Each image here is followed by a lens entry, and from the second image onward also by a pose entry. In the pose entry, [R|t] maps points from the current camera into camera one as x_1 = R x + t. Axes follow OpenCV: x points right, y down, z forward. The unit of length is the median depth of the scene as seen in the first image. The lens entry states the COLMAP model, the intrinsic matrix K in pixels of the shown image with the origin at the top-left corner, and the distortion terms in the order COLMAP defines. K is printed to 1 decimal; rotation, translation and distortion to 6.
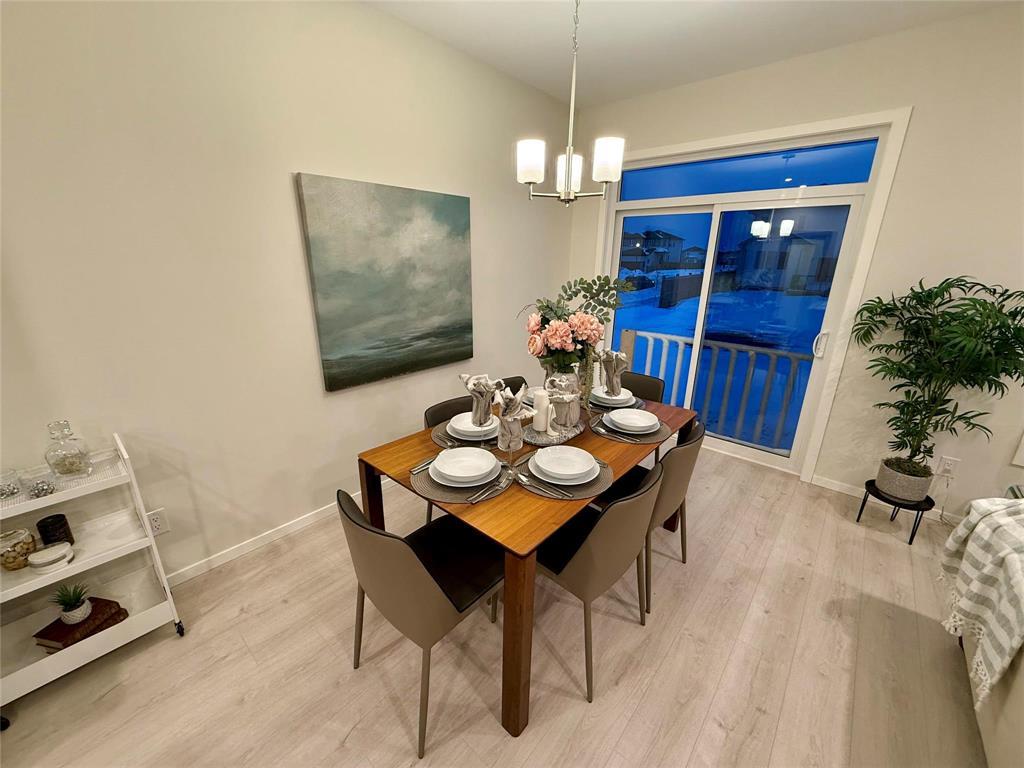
lens RADIAL K [[407.3, 0, 514.4], [0, 407.3, 383.6], [0, 0, 1]] dist [-0.002031, 0.000802]
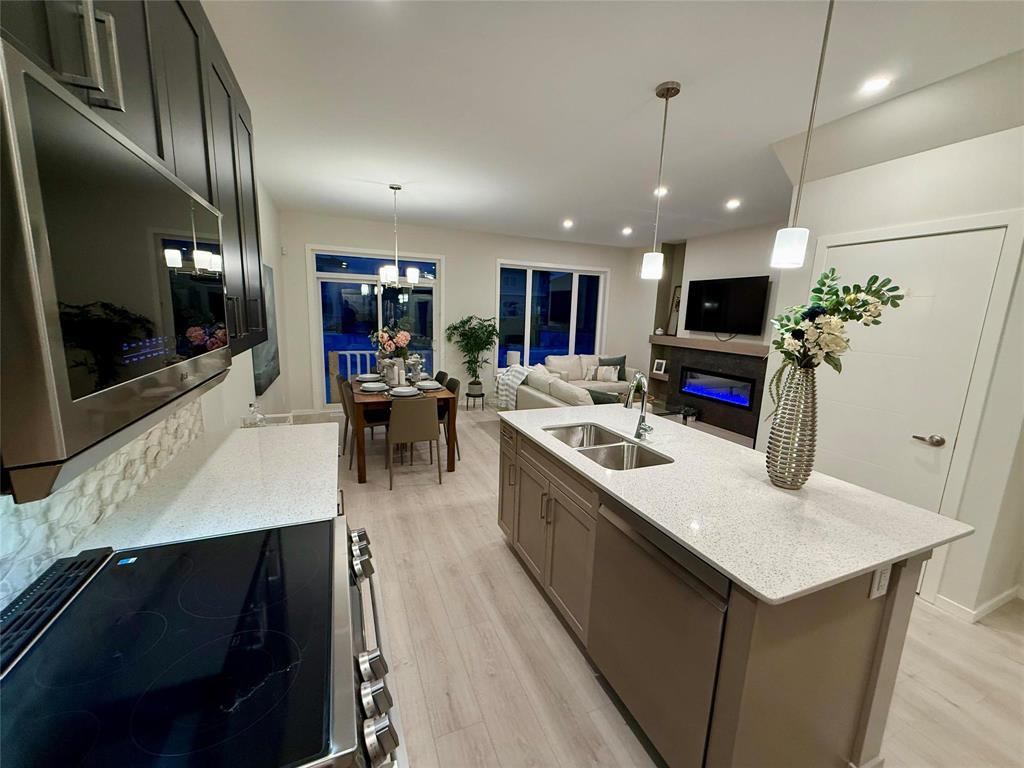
lens RADIAL K [[407.3, 0, 510.7], [0, 407.3, 382.4], [0, 0, 1]] dist [-0.002031, 0.000802]
pose [[0.439588, -0.153954, 0.884907, -1.314292], [0.241791, 0.969116, 0.048492, 0.119212], [-0.865043, 0.192646, 0.463237, -0.466451]]
